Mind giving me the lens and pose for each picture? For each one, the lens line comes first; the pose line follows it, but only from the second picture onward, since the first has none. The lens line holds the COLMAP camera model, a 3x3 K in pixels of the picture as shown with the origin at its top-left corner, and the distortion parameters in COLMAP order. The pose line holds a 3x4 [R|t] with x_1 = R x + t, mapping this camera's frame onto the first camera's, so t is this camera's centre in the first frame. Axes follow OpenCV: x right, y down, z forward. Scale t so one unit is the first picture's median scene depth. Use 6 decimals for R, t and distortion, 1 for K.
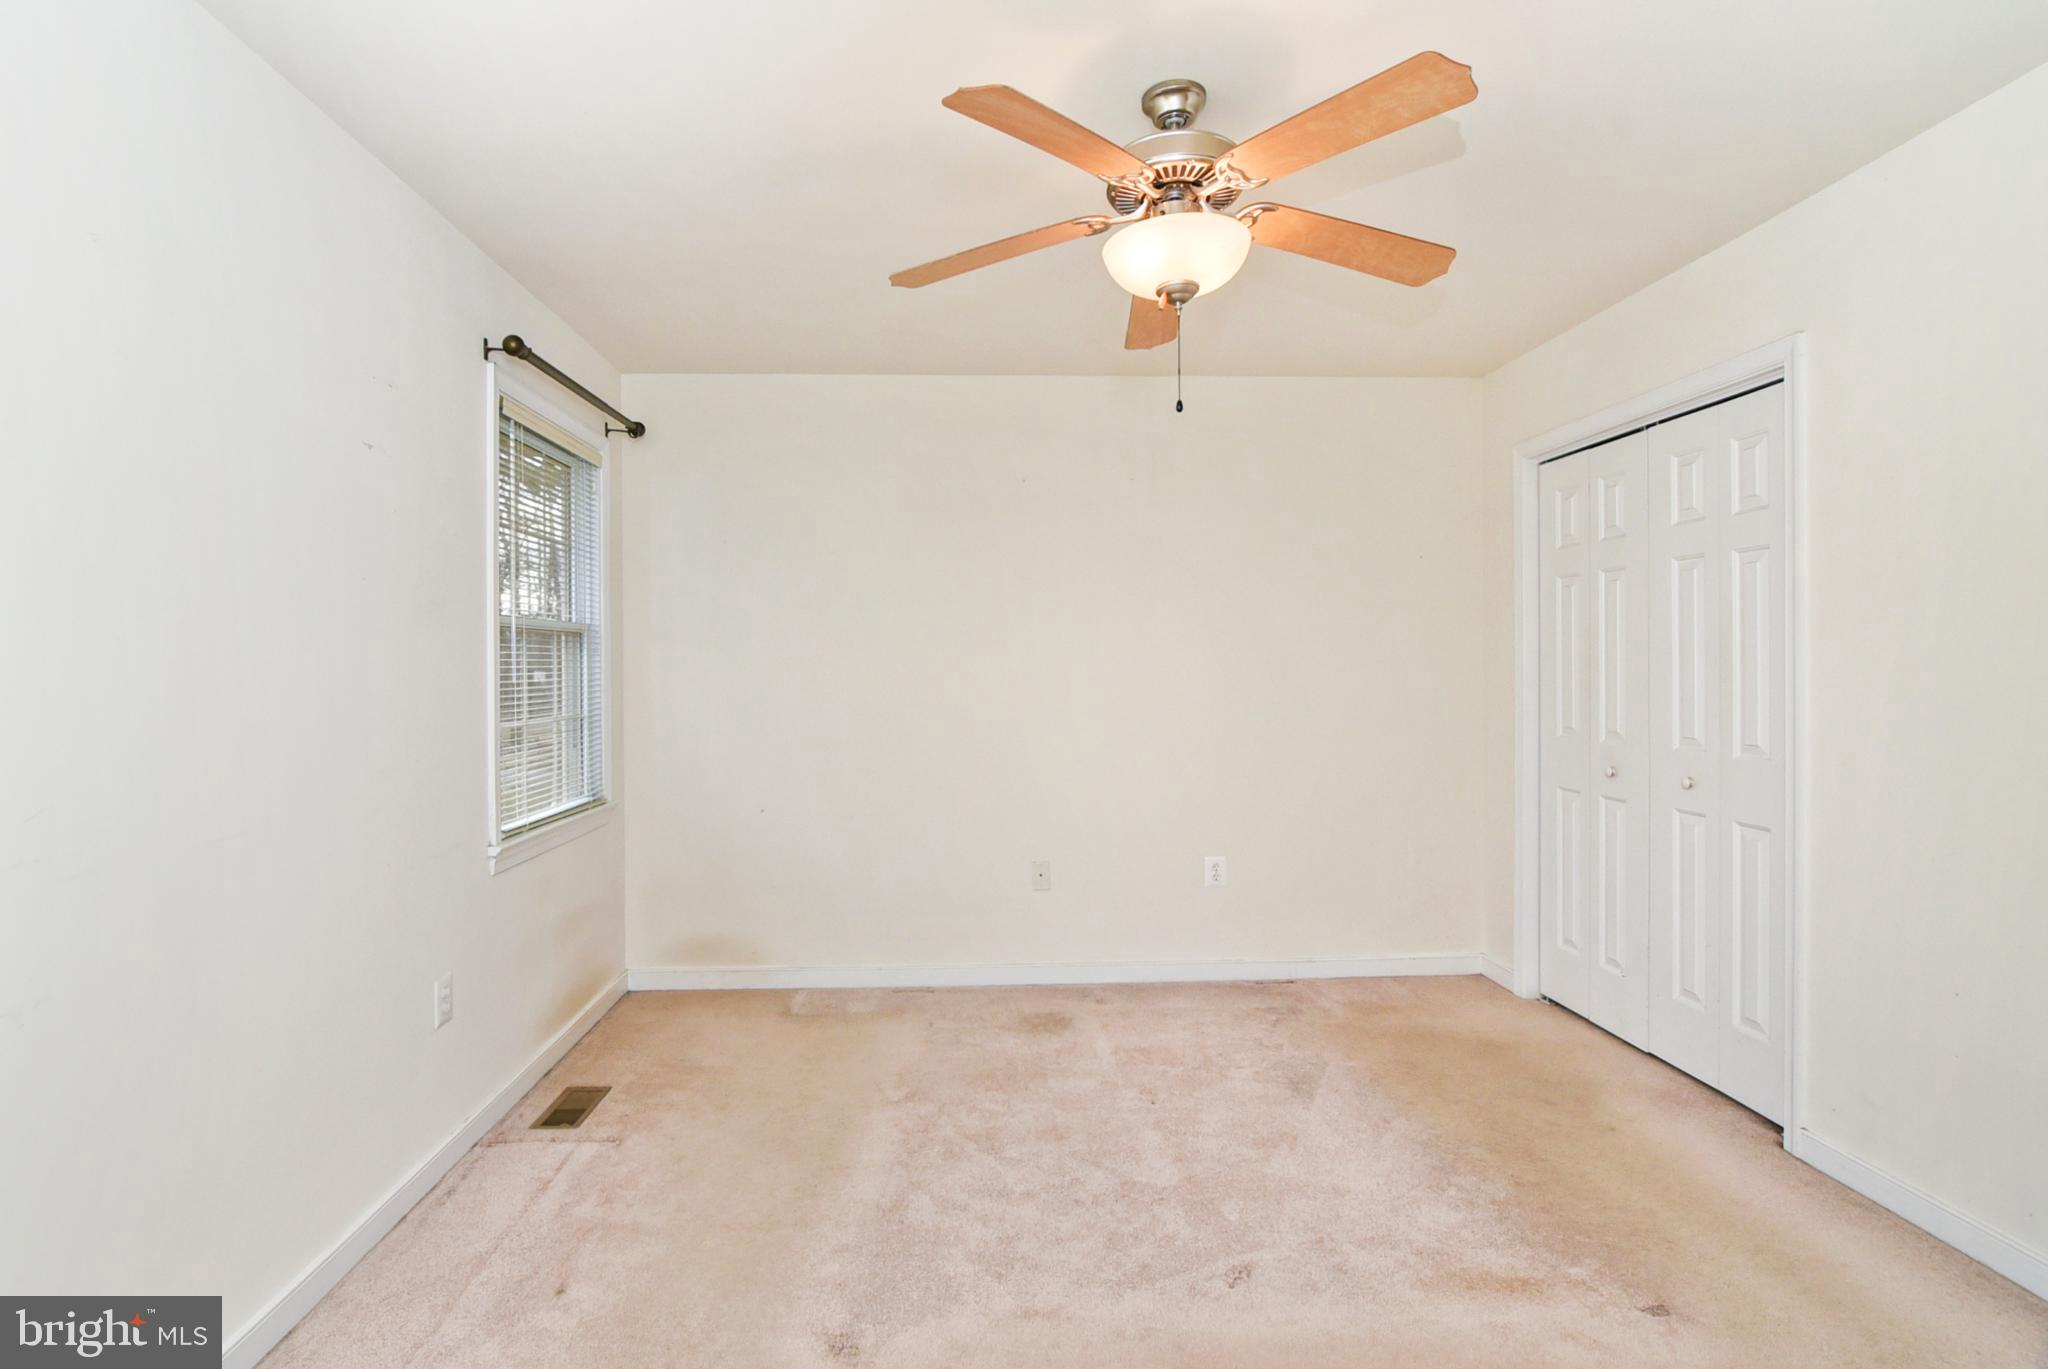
lens RADIAL K [[1053.9, 0, 1024.0], [0, 1053.9, 684.5], [0, 0, 1]] dist [-0.004521, 0.002362]
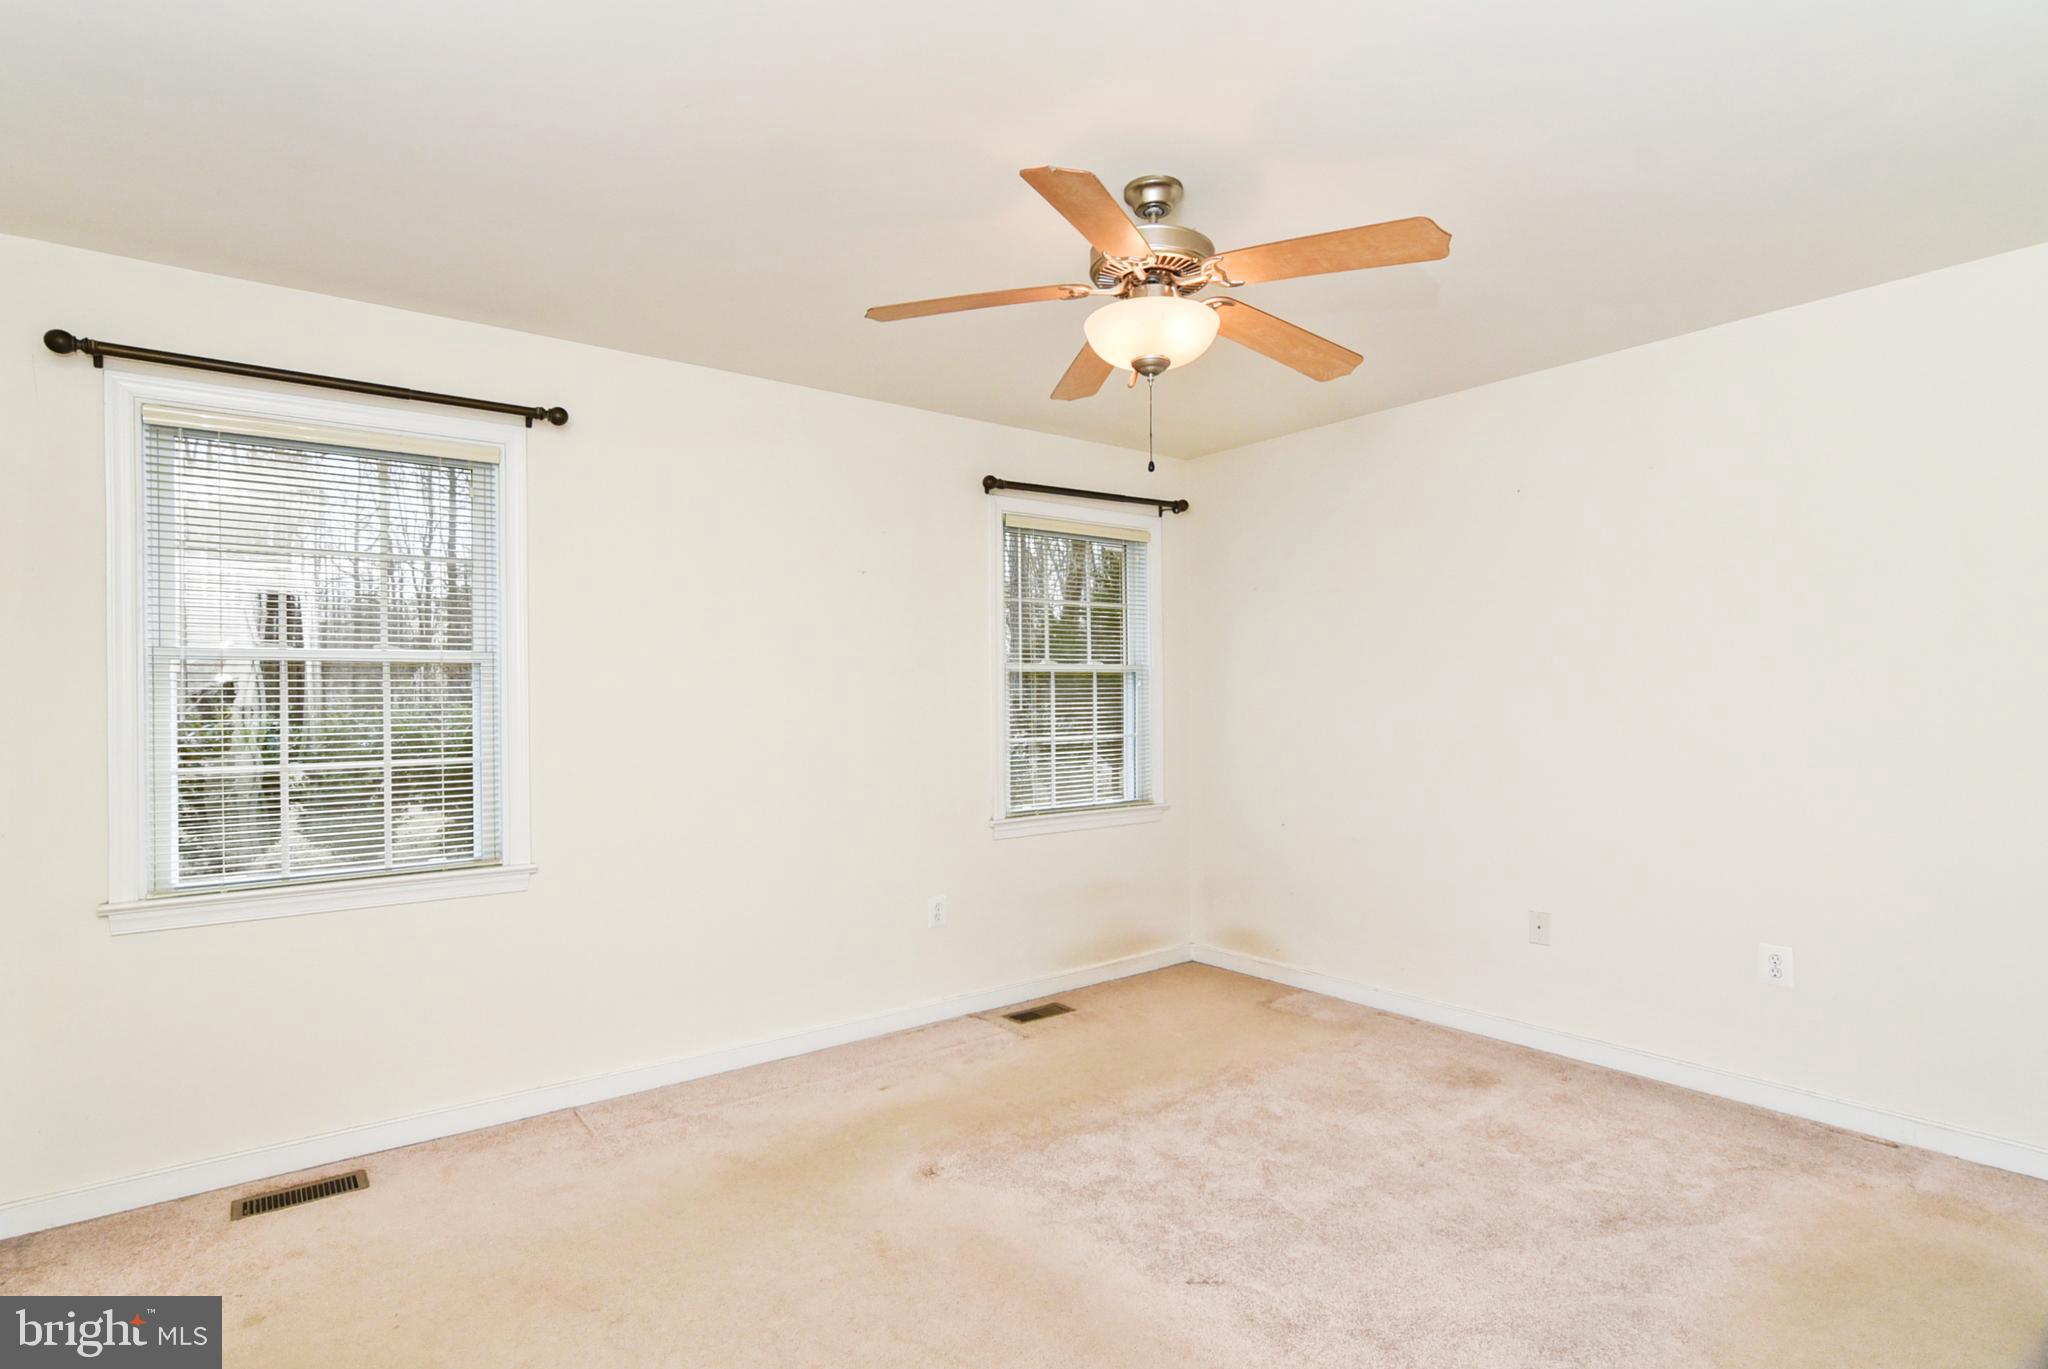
lens RADIAL K [[1053.9, 0, 1024.0], [0, 1053.9, 684.5], [0, 0, 1]] dist [-0.004521, 0.002362]
pose [[0.568746, -0.012666, -0.822416, 0.592168], [-0.006688, 0.999777, -0.020022, -0.004848], [0.822486, 0.016887, 0.568534, 0.151286]]
